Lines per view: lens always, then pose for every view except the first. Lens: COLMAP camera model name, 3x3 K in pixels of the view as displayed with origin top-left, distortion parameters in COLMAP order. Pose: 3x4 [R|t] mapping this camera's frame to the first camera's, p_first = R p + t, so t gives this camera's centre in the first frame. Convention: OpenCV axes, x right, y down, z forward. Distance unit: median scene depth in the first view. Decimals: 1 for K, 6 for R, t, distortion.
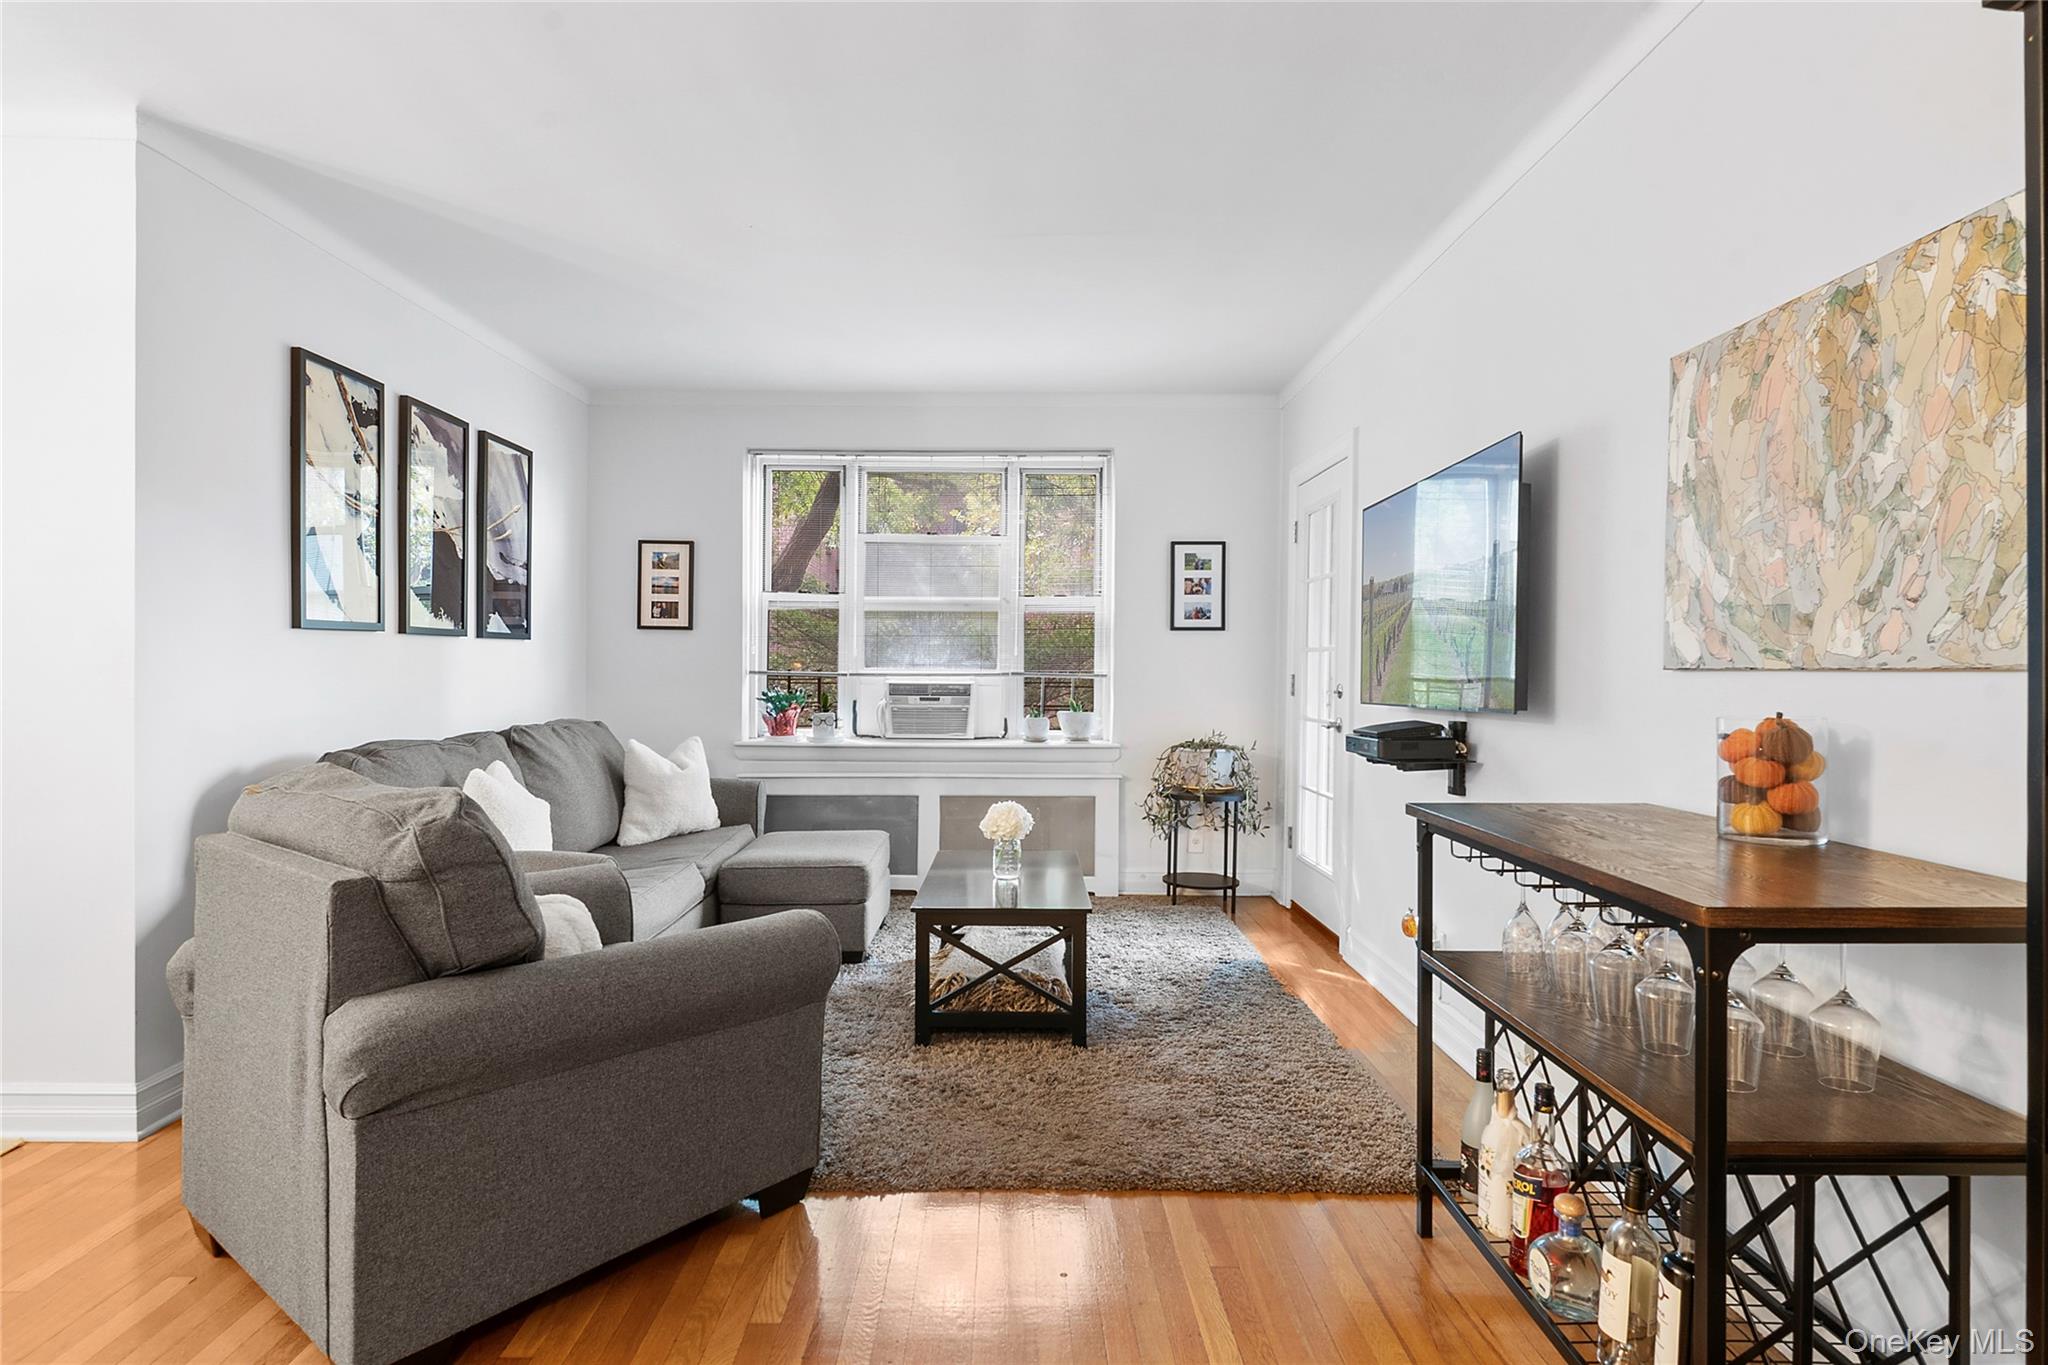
lens RADIAL K [[1184.4, 0, 1024.0], [0, 1184.4, 682.5], [0, 0, 1]] dist [0.003125, 0.000273]
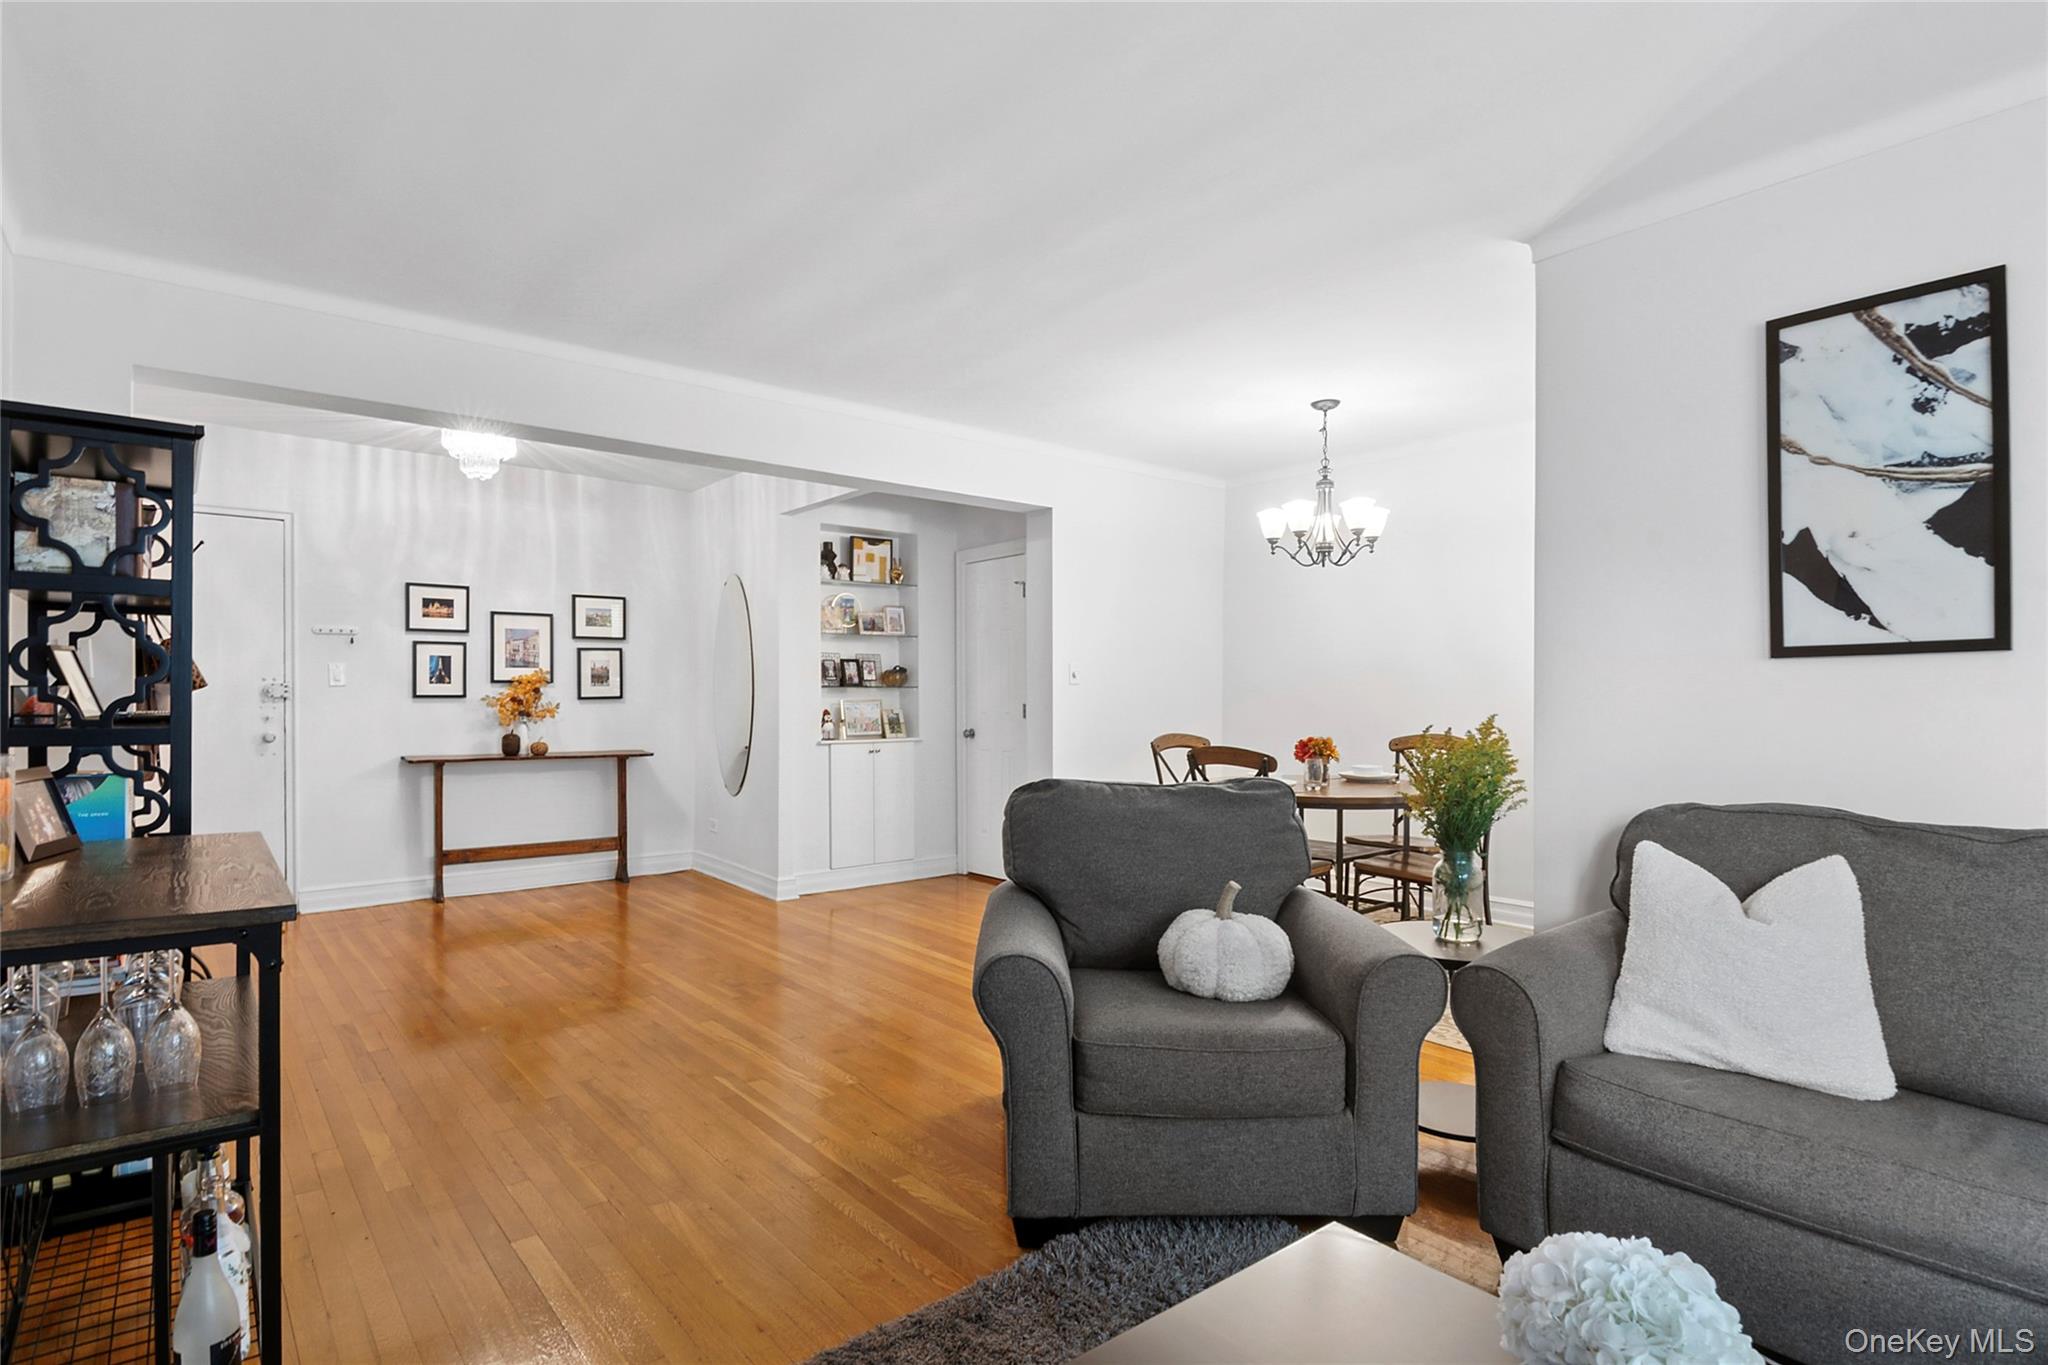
lens RADIAL K [[1043.9, 0, 1024.0], [0, 1043.9, 682.5], [0, 0, 1]] dist [-0.000339, -0.000105]
pose [[-0.785604, -0.016498, -0.618510, 0.233441], [-0.013953, 0.999863, -0.008947, -0.013486], [0.618572, 0.001602, -0.785726, 1.163203]]
